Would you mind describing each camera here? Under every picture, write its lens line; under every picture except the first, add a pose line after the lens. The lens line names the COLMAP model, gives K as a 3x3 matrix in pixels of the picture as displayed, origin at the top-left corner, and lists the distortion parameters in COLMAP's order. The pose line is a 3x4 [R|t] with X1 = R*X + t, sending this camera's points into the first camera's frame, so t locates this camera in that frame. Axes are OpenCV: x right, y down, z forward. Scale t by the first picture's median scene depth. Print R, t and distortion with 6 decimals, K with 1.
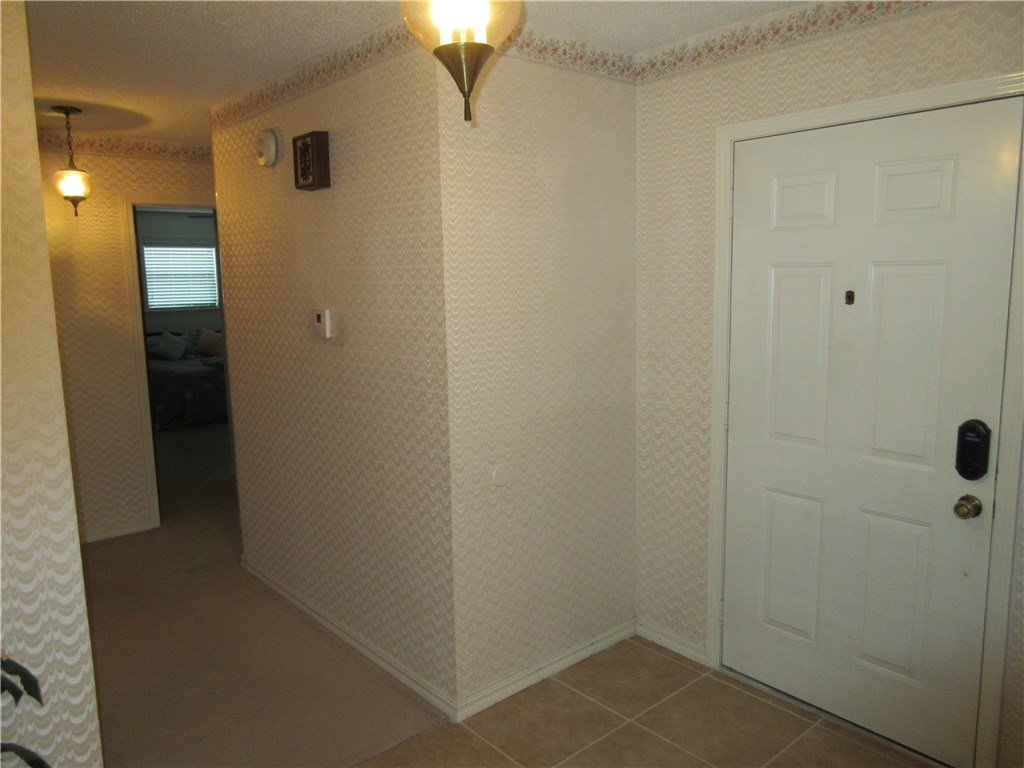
lens RADIAL K [[763.3, 0, 512.0], [0, 763.3, 384.0], [0, 0, 1]] dist [0.007704, 0.005257]
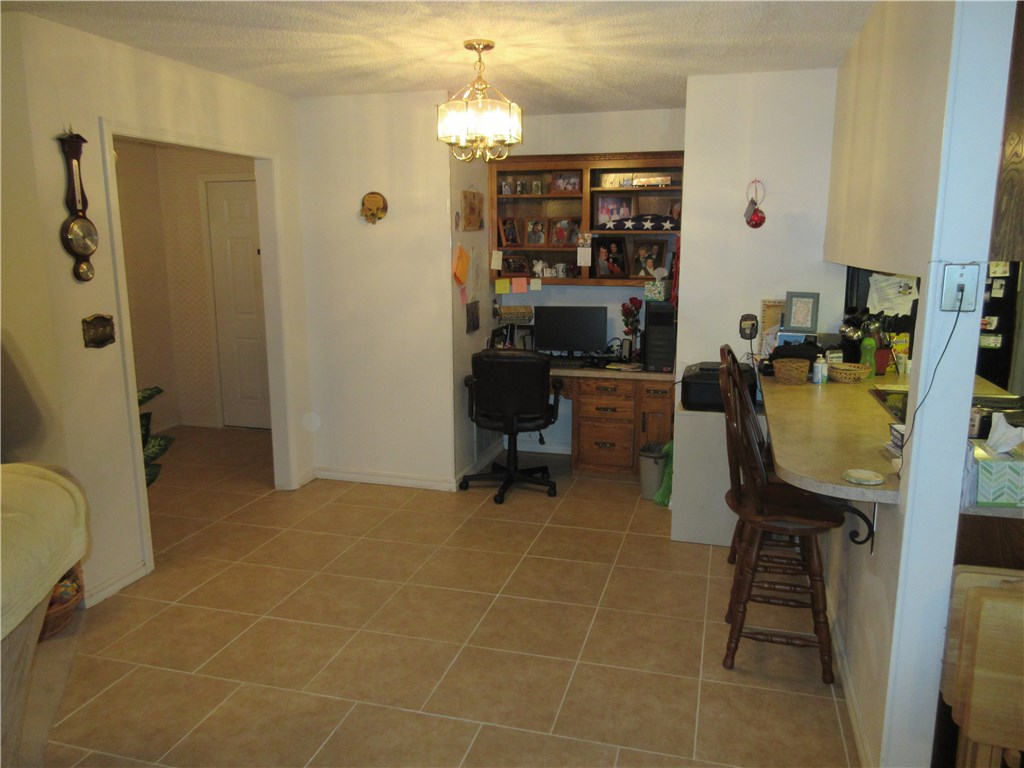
lens RADIAL K [[763.3, 0, 512.0], [0, 763.3, 384.0], [0, 0, 1]] dist [0.007704, 0.005257]
pose [[0.834421, -0.087288, 0.544172, -0.213510], [0.067768, 0.996135, 0.055872, 0.191717], [-0.546946, -0.009743, 0.837111, -1.262243]]
